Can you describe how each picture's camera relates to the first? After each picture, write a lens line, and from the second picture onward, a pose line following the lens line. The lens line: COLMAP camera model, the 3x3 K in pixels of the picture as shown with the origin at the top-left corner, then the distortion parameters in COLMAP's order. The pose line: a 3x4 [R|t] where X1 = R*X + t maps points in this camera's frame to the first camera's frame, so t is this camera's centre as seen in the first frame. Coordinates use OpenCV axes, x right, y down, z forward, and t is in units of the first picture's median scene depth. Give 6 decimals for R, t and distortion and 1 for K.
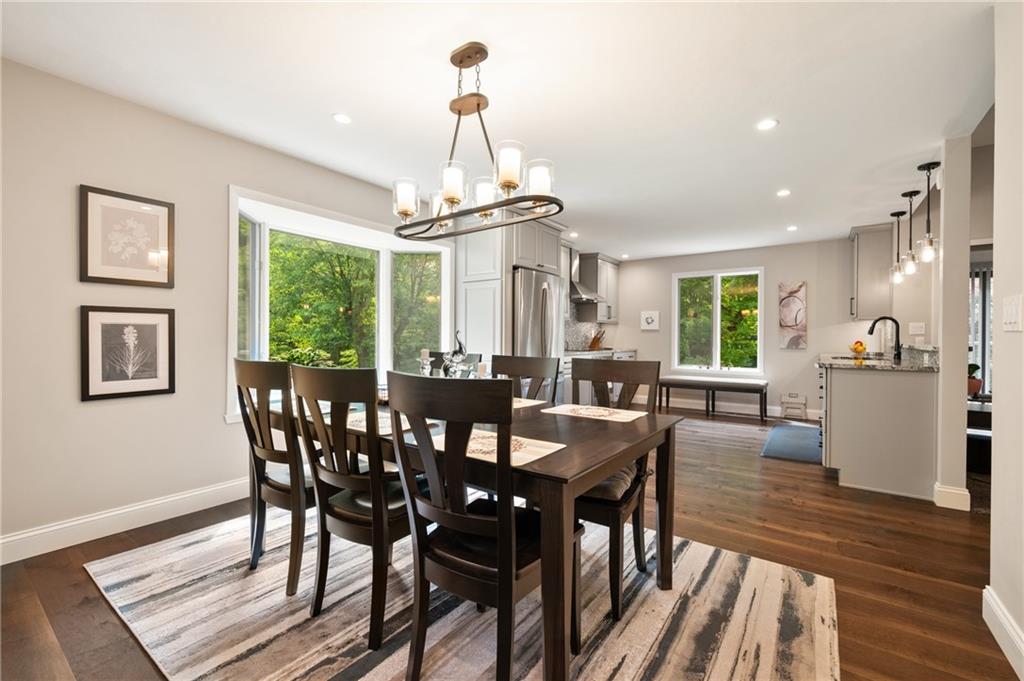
lens RADIAL K [[433.1, 0, 512.0], [0, 433.1, 340.5], [0, 0, 1]] dist [-0.000402, -0.000034]
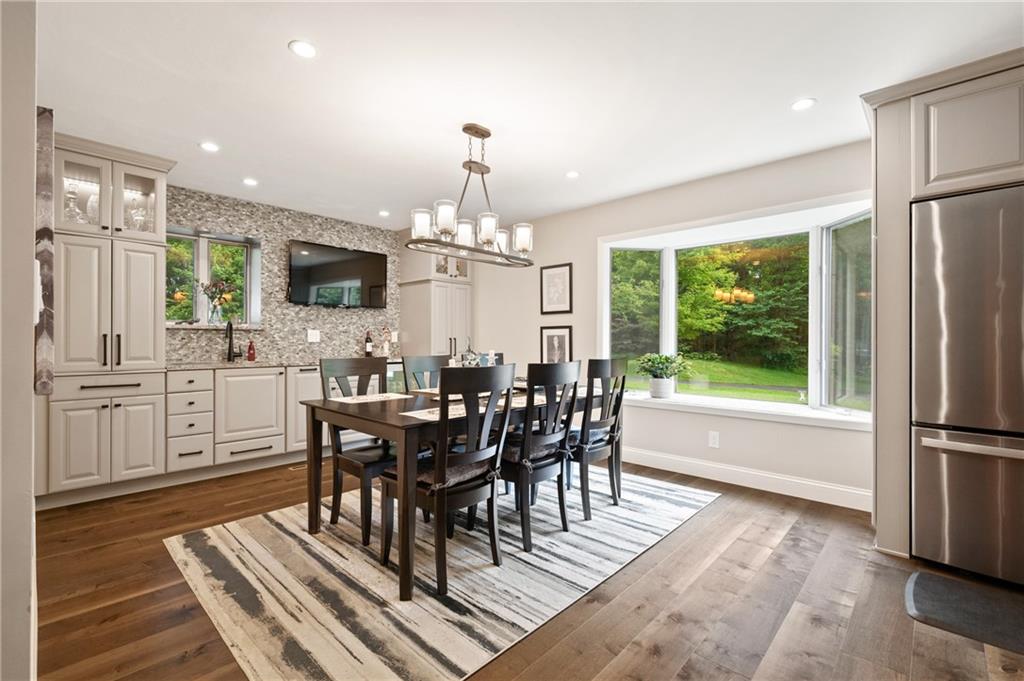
lens RADIAL K [[449.2, 0, 512.0], [0, 449.2, 340.5], [0, 0, 1]] dist [0.000681, 0.000018]
pose [[-0.130592, -0.003657, -0.991429, 1.360503], [-0.009299, 0.999954, -0.002463, -0.010837], [0.991393, 0.008897, -0.130620, 1.397043]]
